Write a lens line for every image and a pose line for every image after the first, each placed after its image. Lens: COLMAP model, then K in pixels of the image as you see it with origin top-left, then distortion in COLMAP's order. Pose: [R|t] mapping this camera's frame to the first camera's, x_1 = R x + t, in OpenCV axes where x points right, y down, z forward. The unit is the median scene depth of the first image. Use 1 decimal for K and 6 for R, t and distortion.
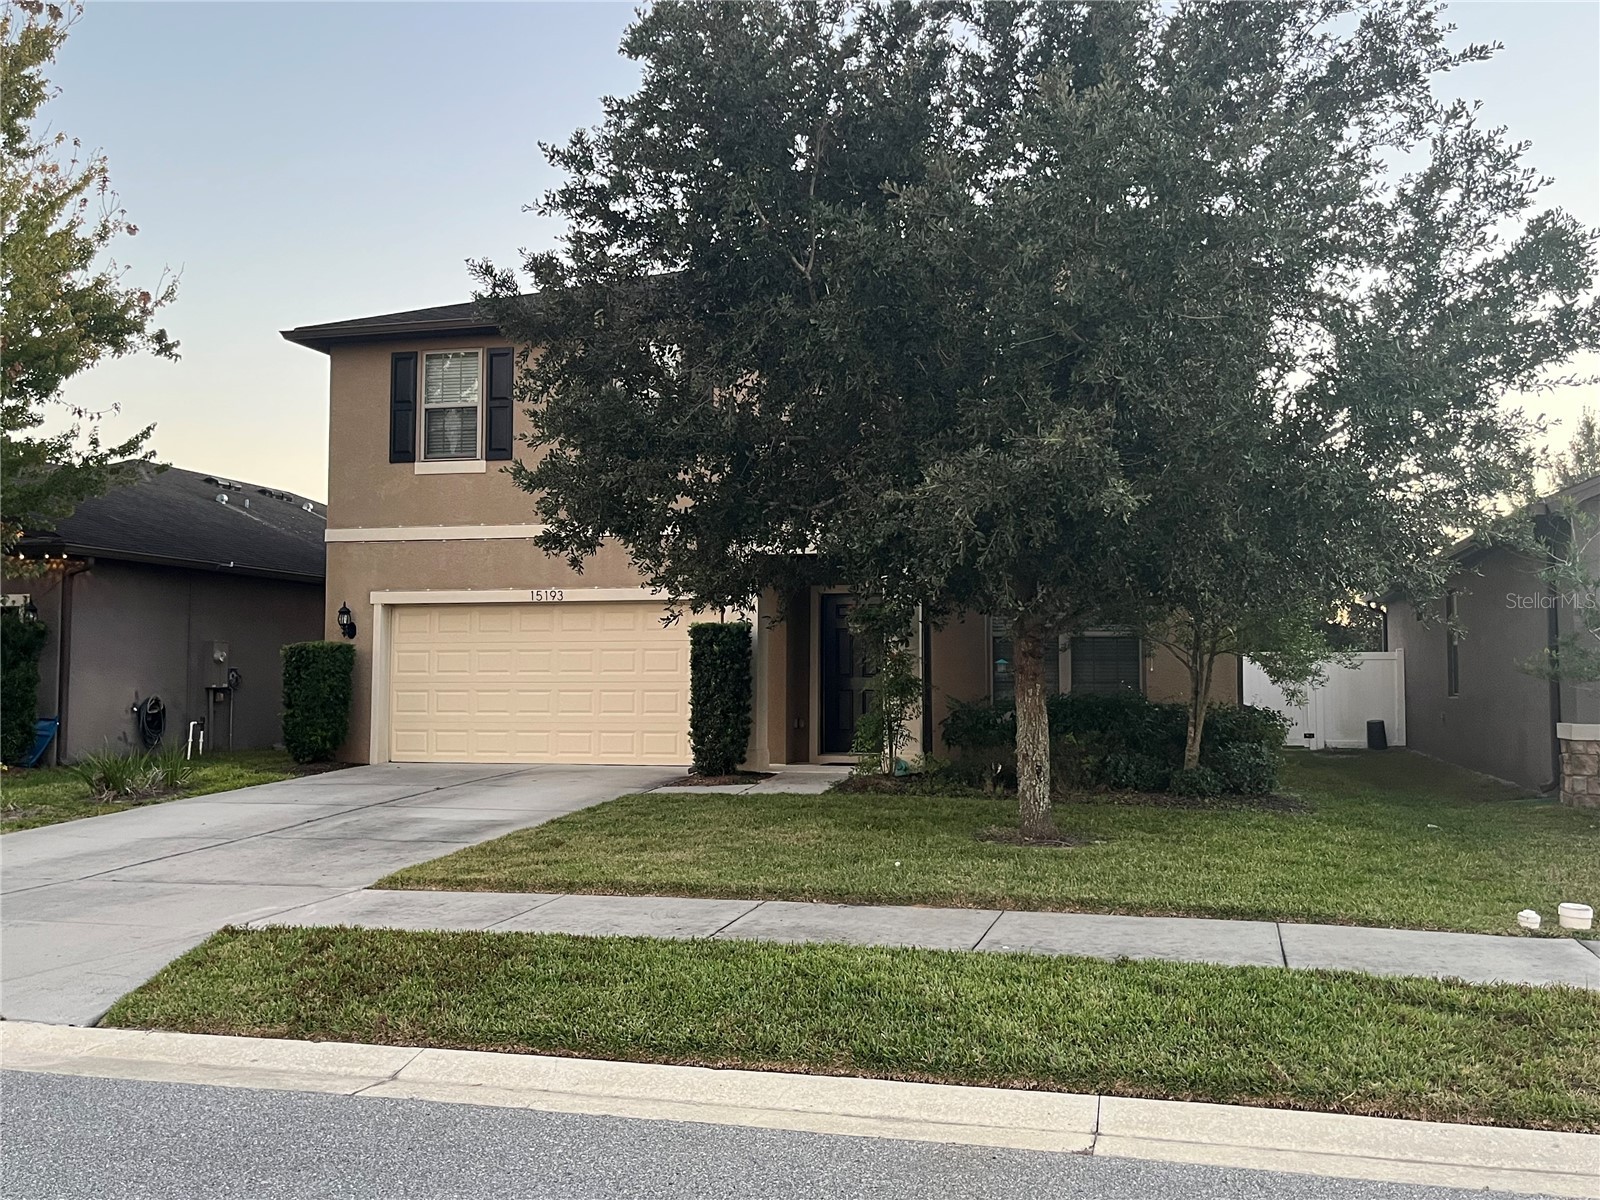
lens RADIAL K [[1424.8, 0, 800.2], [0, 1424.8, 598.5], [0, 0, 1]] dist [0.009545, 0.000707]
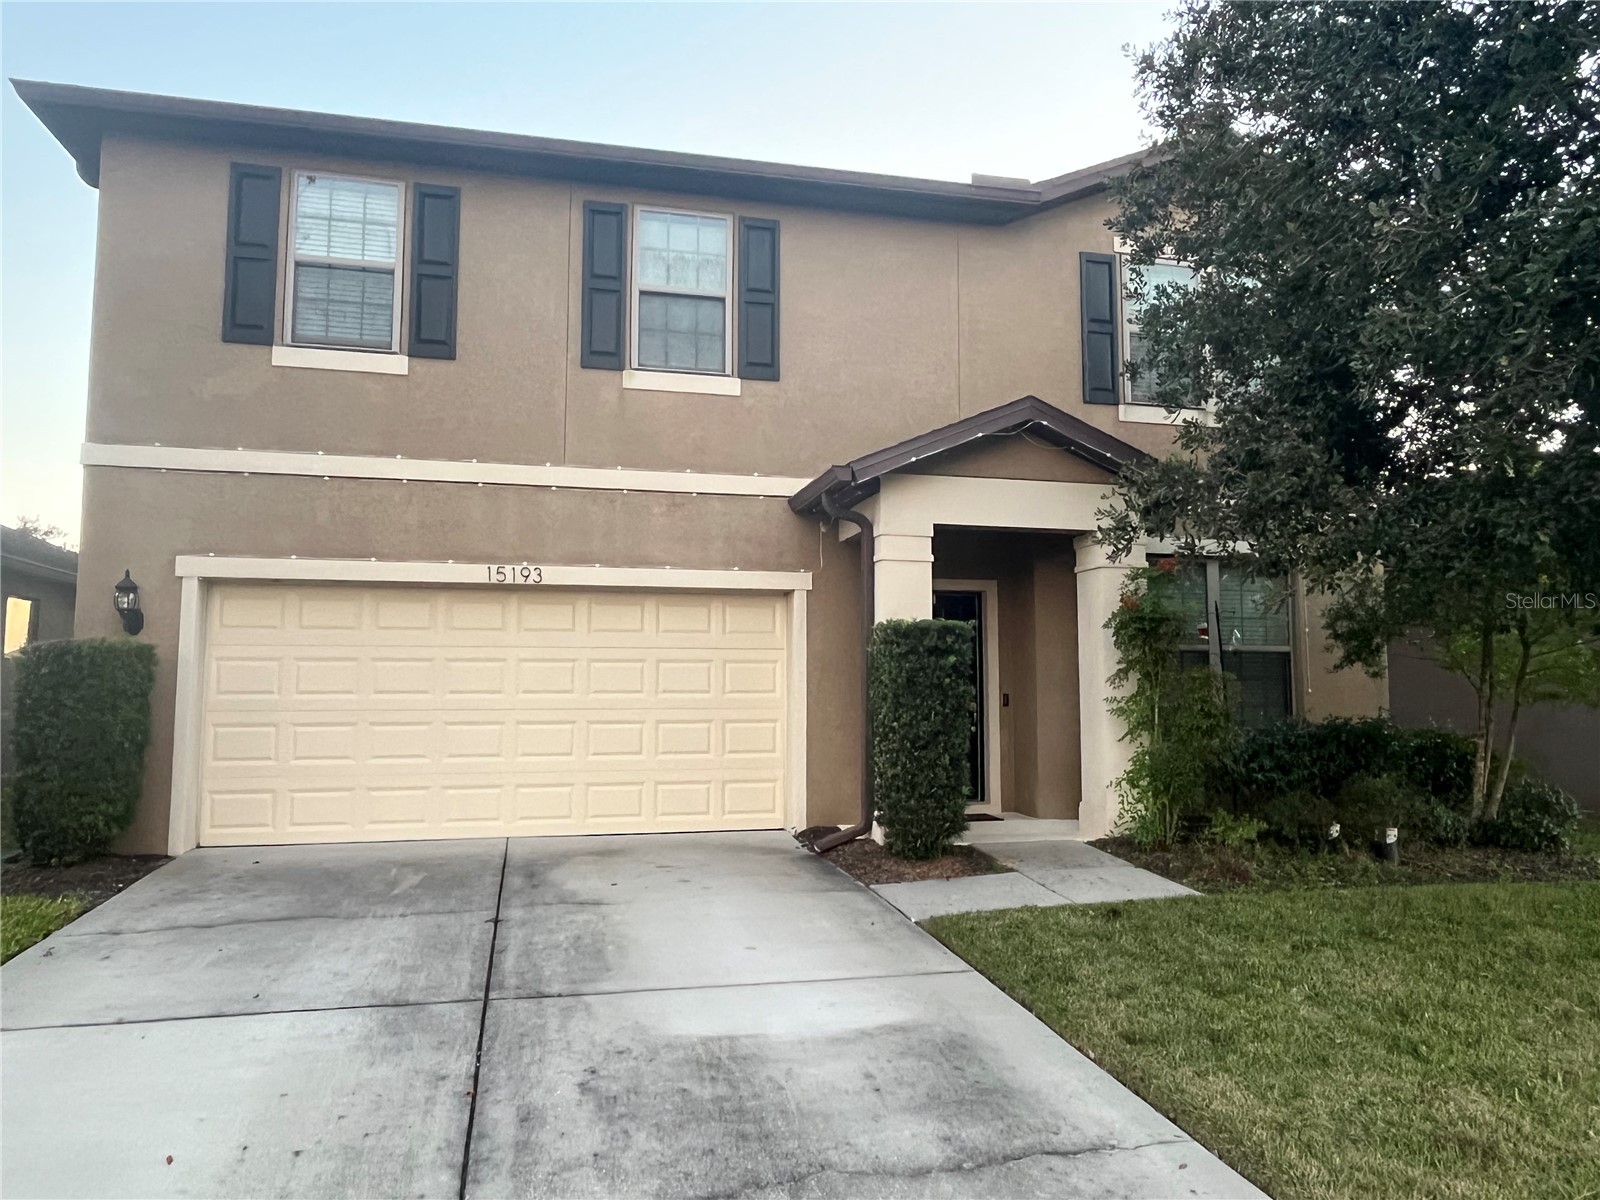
lens RADIAL K [[1089.6, 0, 797.7], [0, 1089.6, 599.0], [0, 0, 1]] dist [-0.012773, -0.000876]
pose [[0.884517, 0.039349, 0.464846, -0.292514], [-0.025478, 0.999024, -0.036089, 0.023236], [-0.465812, 0.020078, 0.884656, 0.508396]]
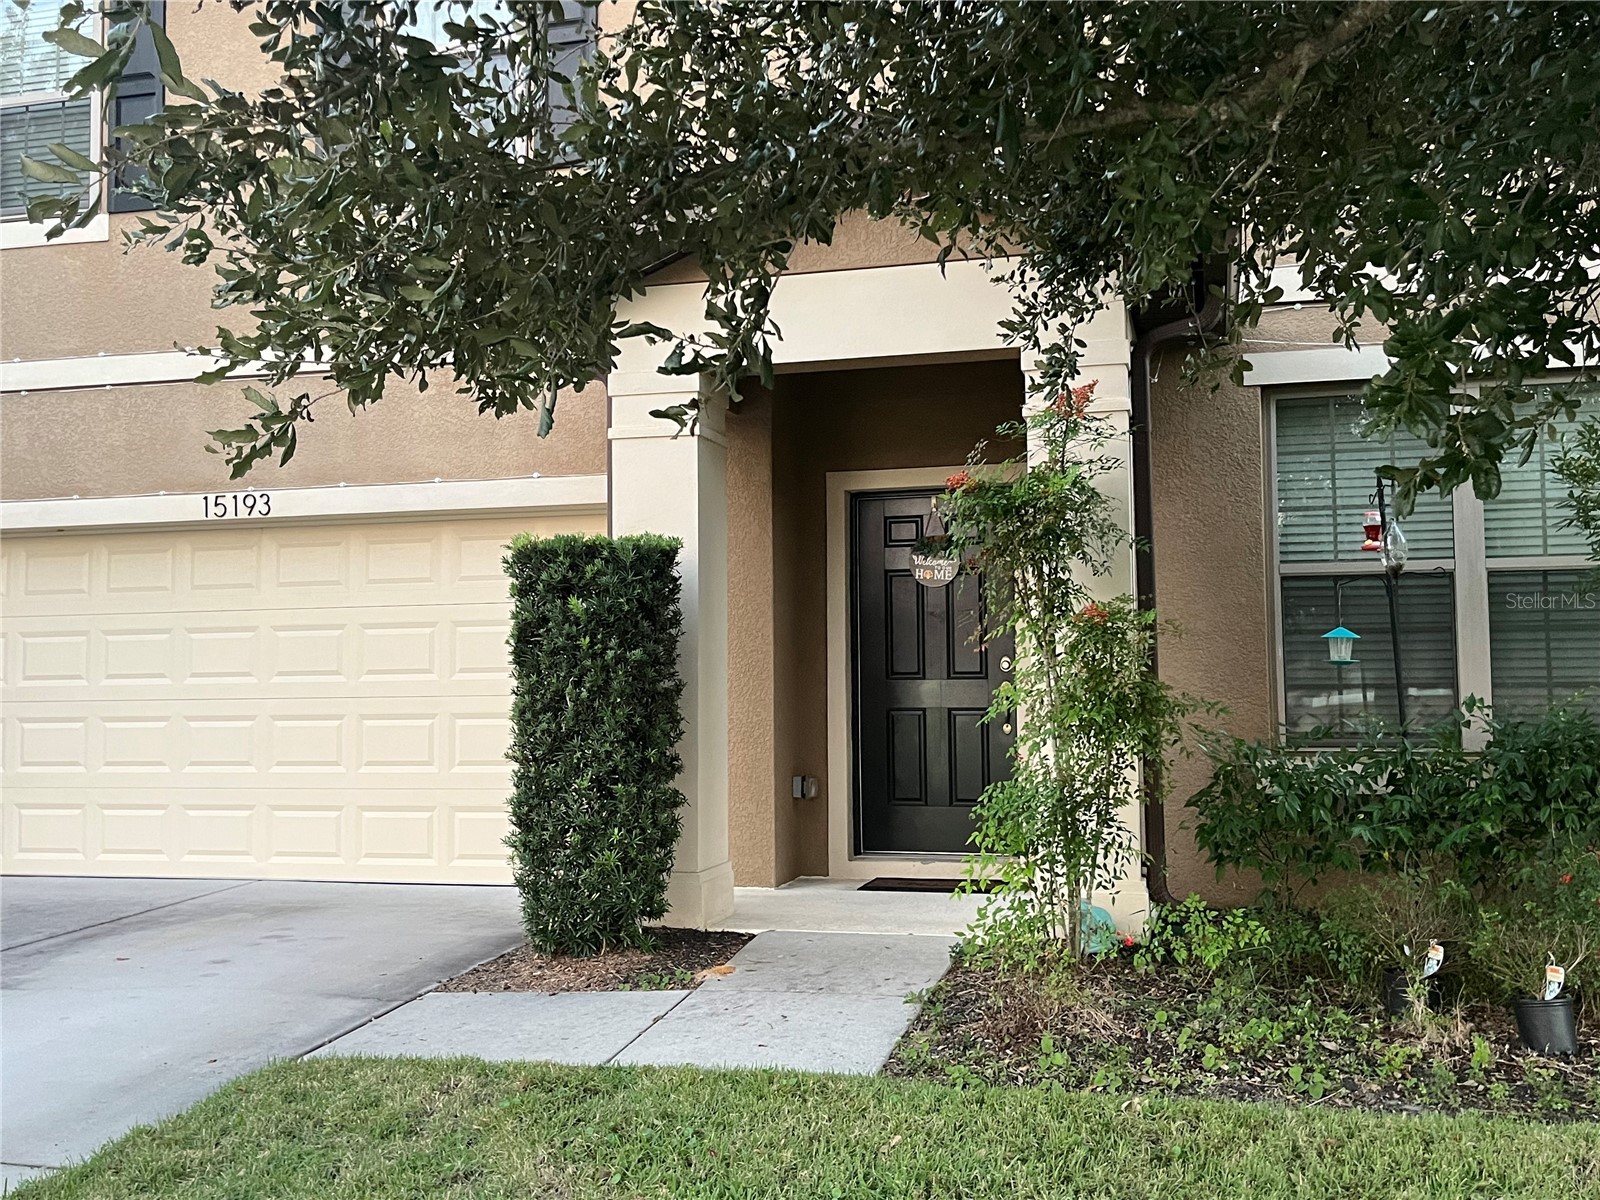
lens RADIAL K [[1501.2, 0, 800.0], [0, 1501.2, 598.2], [0, 0, 1]] dist [-0.003895, 0.000000]
pose [[0.999911, -0.012292, 0.005181, -0.003846], [0.012295, 0.999924, -0.000435, 0.029206], [-0.005176, 0.000499, 0.999986, 0.528718]]
